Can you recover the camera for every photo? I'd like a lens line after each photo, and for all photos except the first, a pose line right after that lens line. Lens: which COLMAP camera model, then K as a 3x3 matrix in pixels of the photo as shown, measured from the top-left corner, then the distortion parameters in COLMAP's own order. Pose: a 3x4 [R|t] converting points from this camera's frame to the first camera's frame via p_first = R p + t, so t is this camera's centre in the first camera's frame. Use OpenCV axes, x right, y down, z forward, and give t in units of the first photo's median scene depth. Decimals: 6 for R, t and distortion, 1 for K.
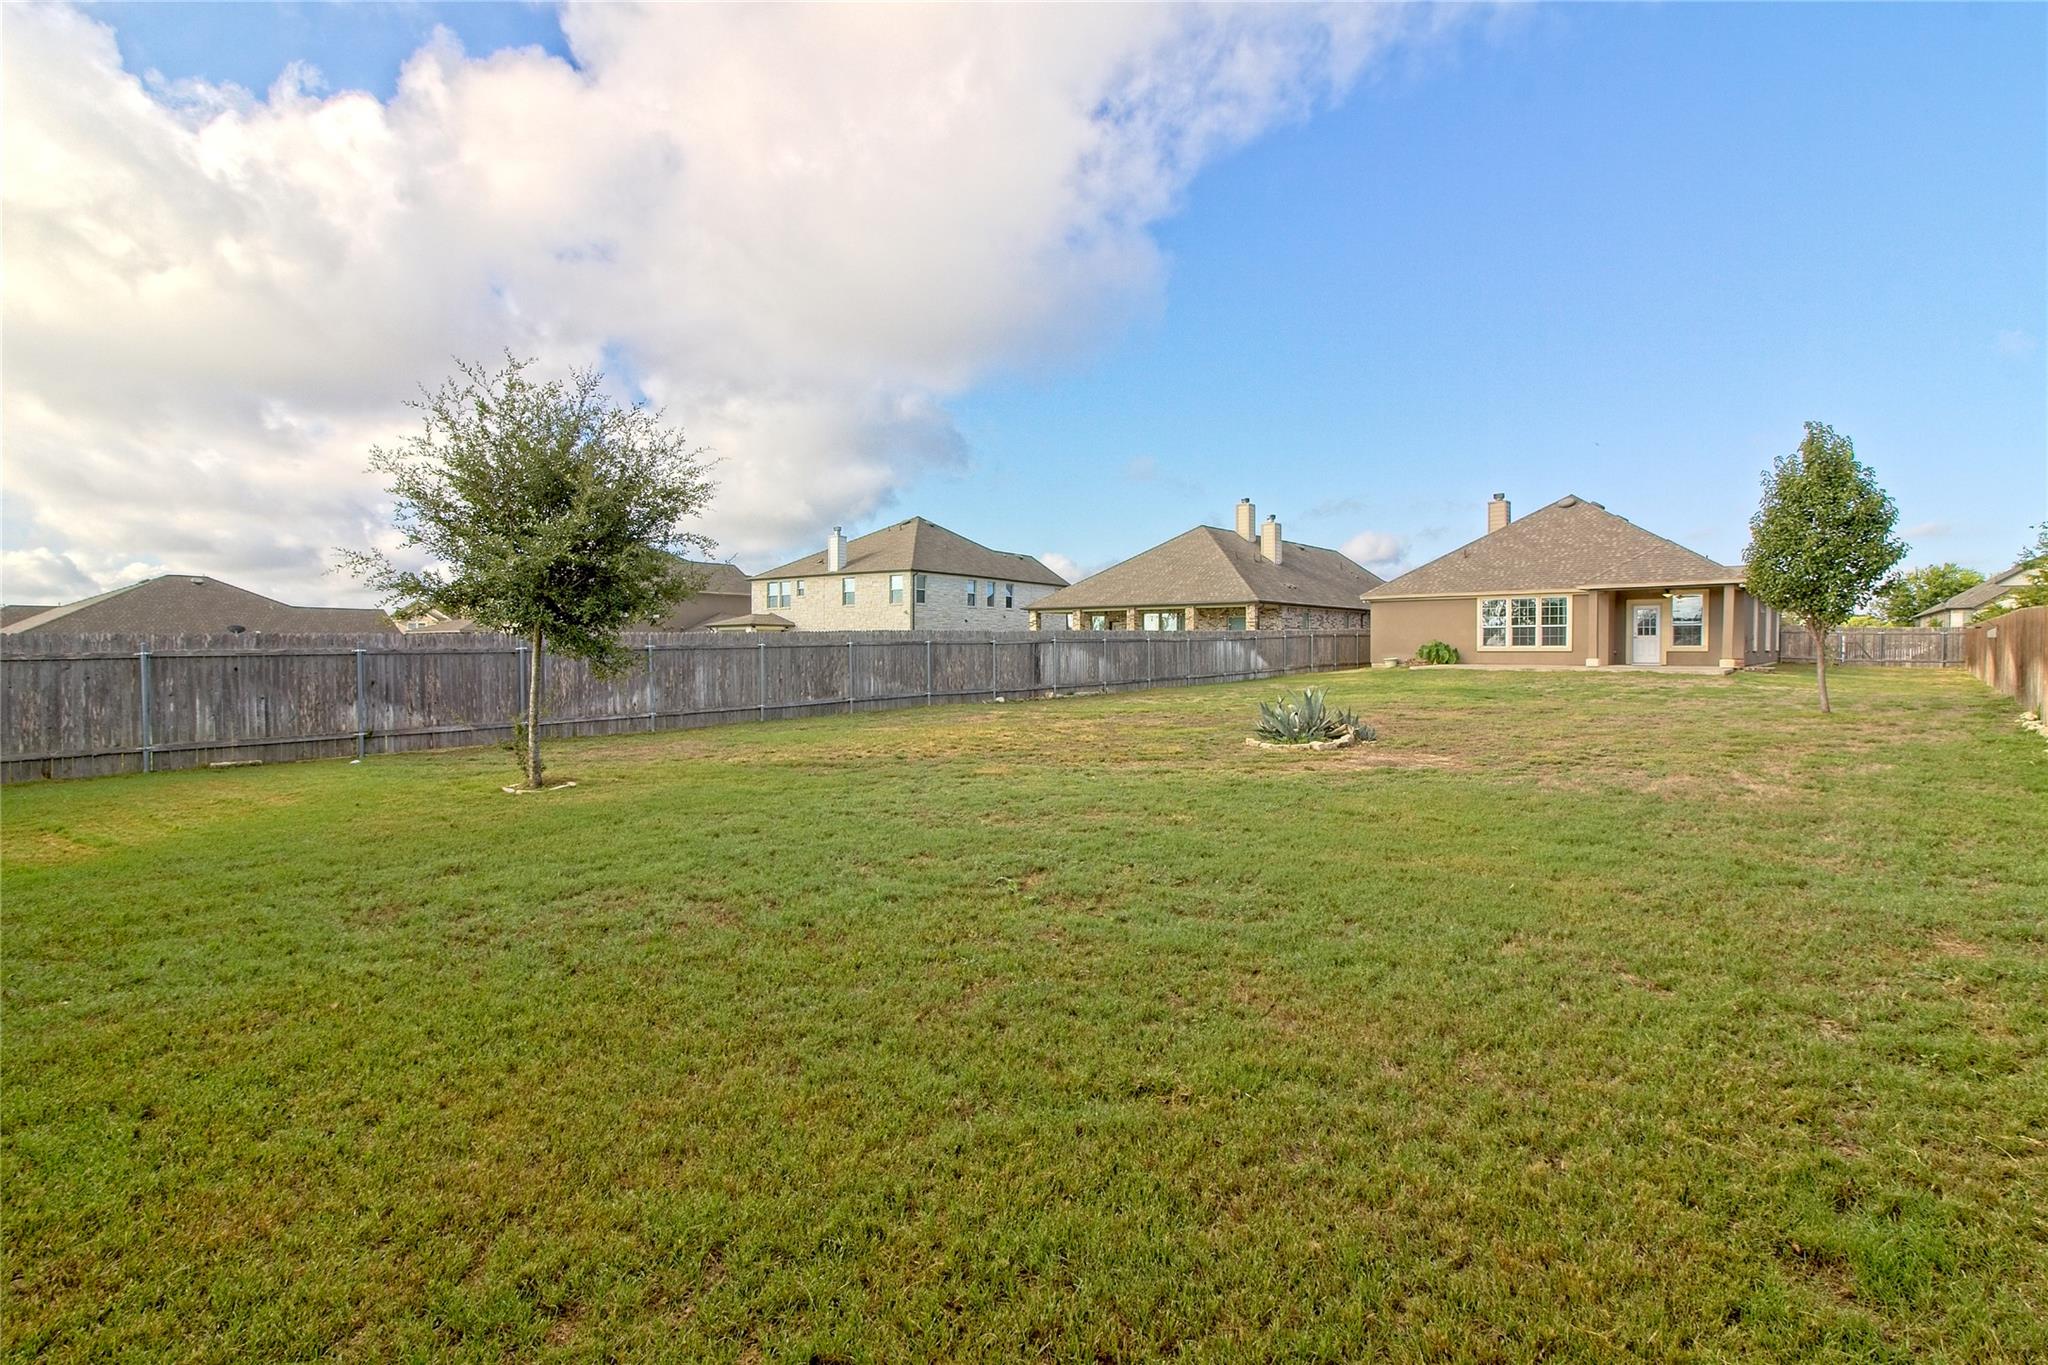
lens RADIAL K [[956.7, 0, 1019.4], [0, 956.7, 669.5], [0, 0, 1]] dist [0.001831, 0.001050]
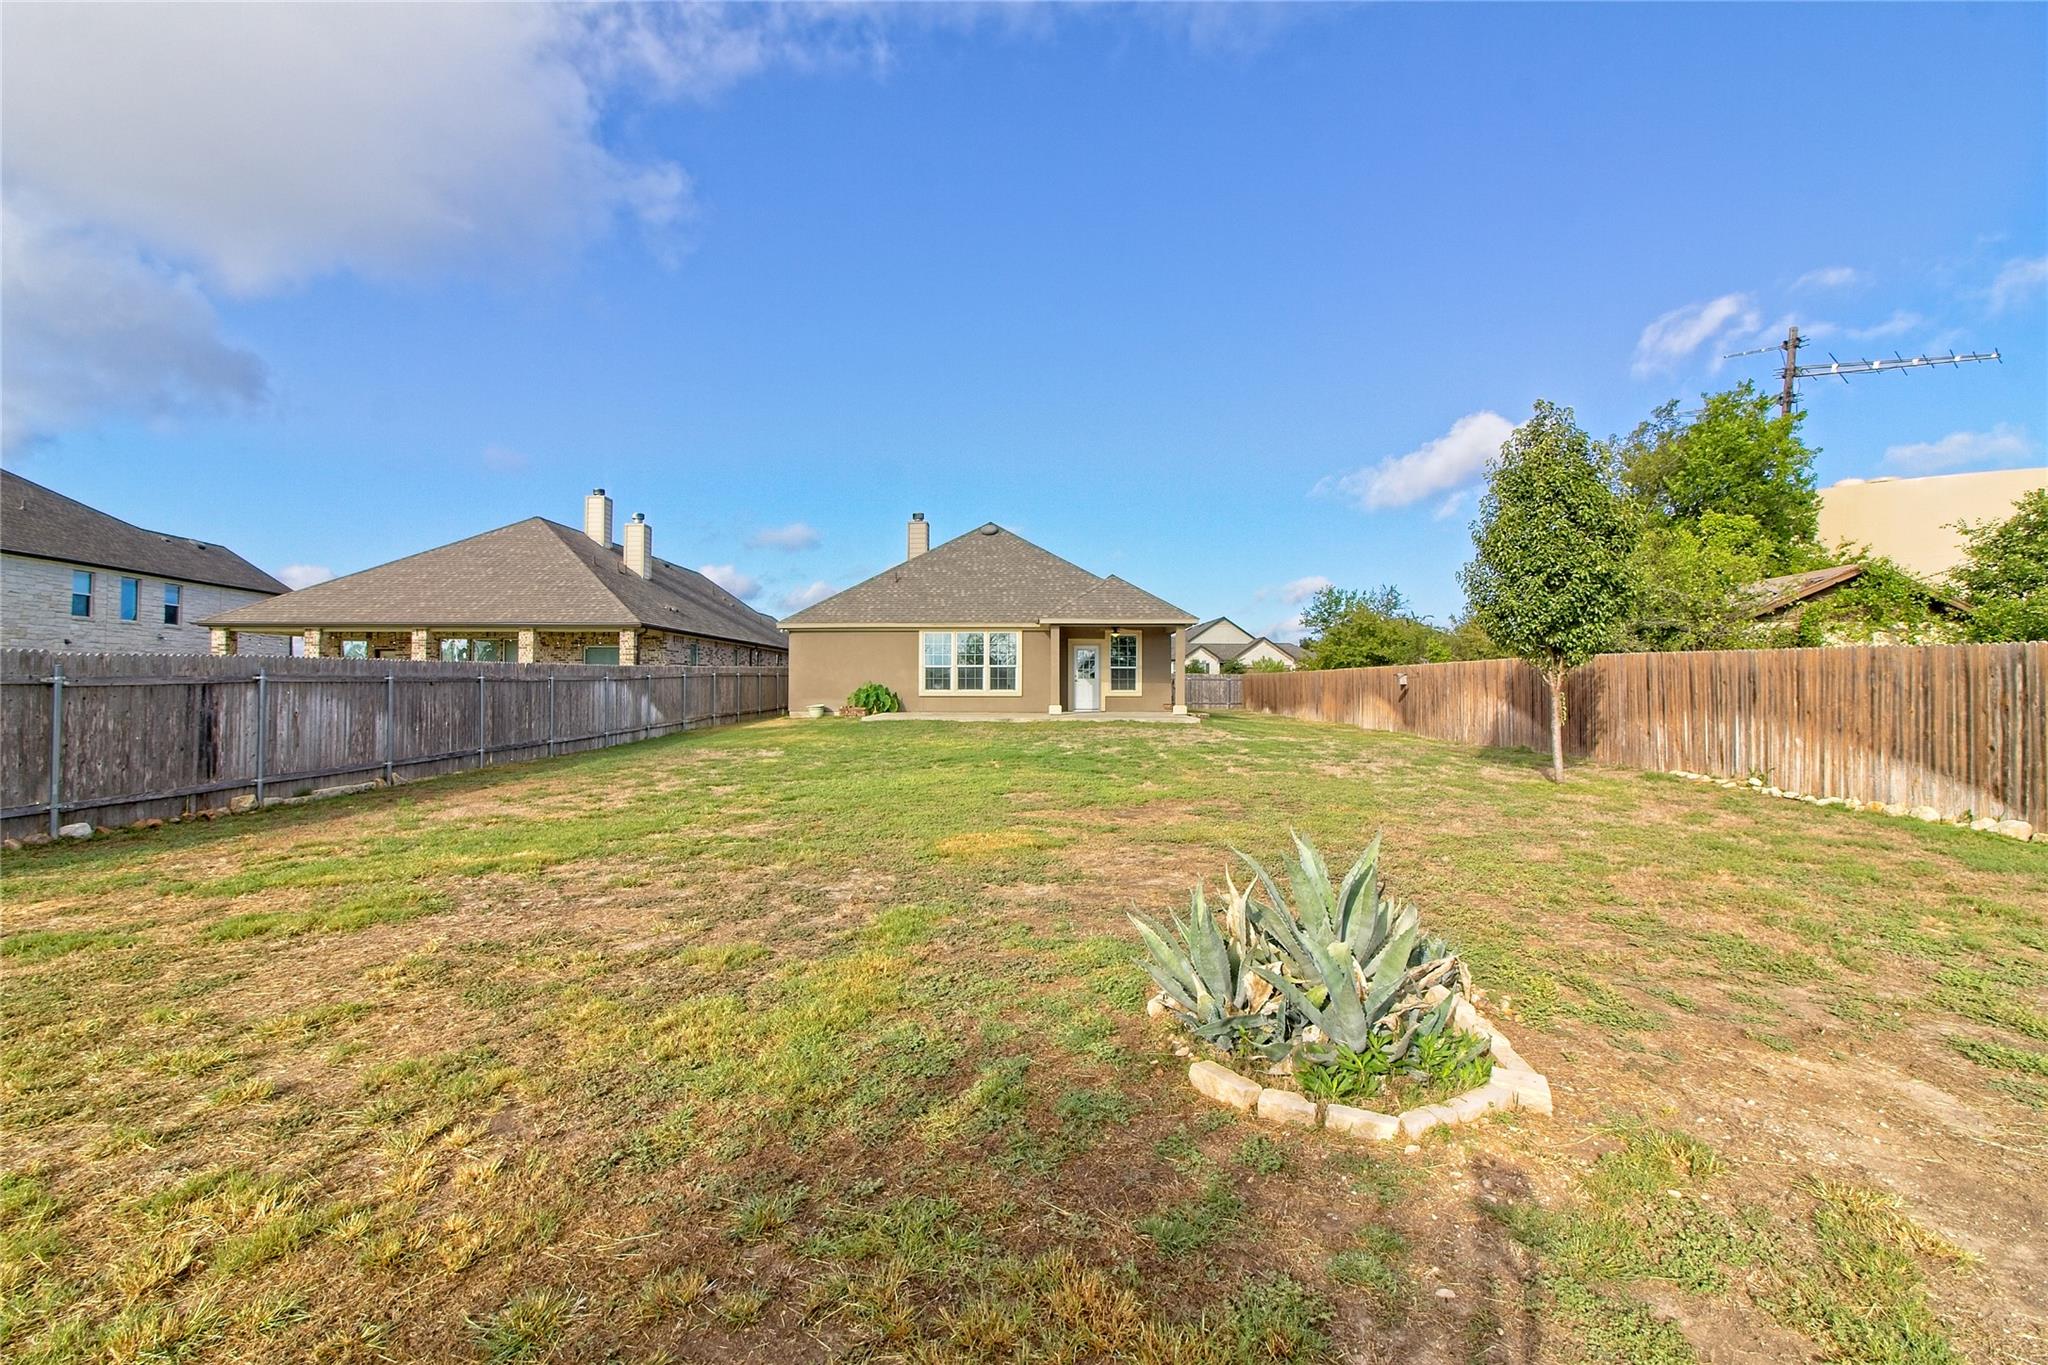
lens RADIAL K [[956.7, 0, 1019.4], [0, 956.7, 669.5], [0, 0, 1]] dist [0.001831, 0.001050]
pose [[0.764129, 0.014778, 0.644894, 0.013090], [0.012651, 0.999202, -0.037887, -0.009099], [-0.644940, 0.037109, 0.763332, 0.297348]]
